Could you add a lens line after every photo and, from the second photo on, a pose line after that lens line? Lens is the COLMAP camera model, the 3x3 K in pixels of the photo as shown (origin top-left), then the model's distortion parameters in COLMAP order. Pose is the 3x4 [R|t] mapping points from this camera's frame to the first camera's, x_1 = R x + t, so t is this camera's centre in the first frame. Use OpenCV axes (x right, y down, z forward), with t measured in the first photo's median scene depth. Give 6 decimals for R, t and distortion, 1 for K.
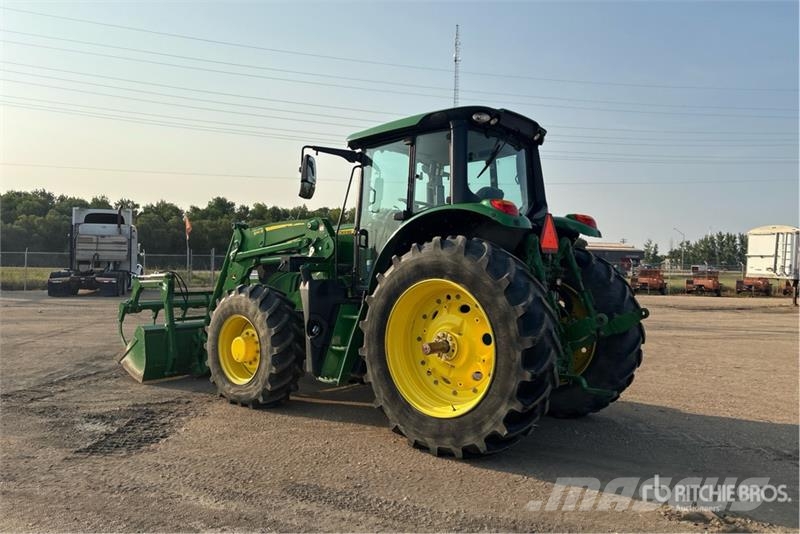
lens RADIAL K [[591.5, 0, 404.7], [0, 591.5, 257.2], [0, 0, 1]] dist [0.027594, -0.004420]
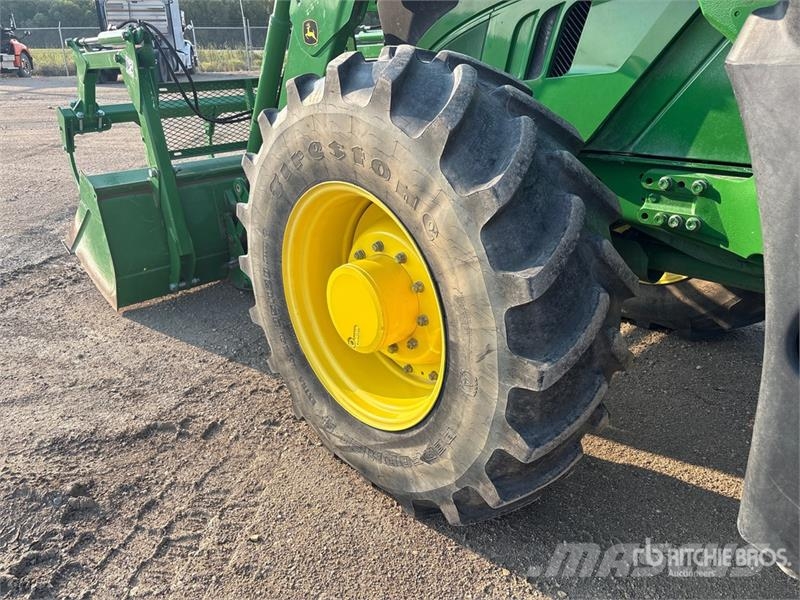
lens RADIAL K [[605.8, 0, 410.5], [0, 605.8, 297.1], [0, 0, 1]] dist [0.064780, -0.072922]
pose [[0.992783, 0.037749, -0.113827, -0.217093], [0.009879, 0.920197, 0.391331, 0.040325], [0.119515, -0.389631, 0.913183, 0.732953]]
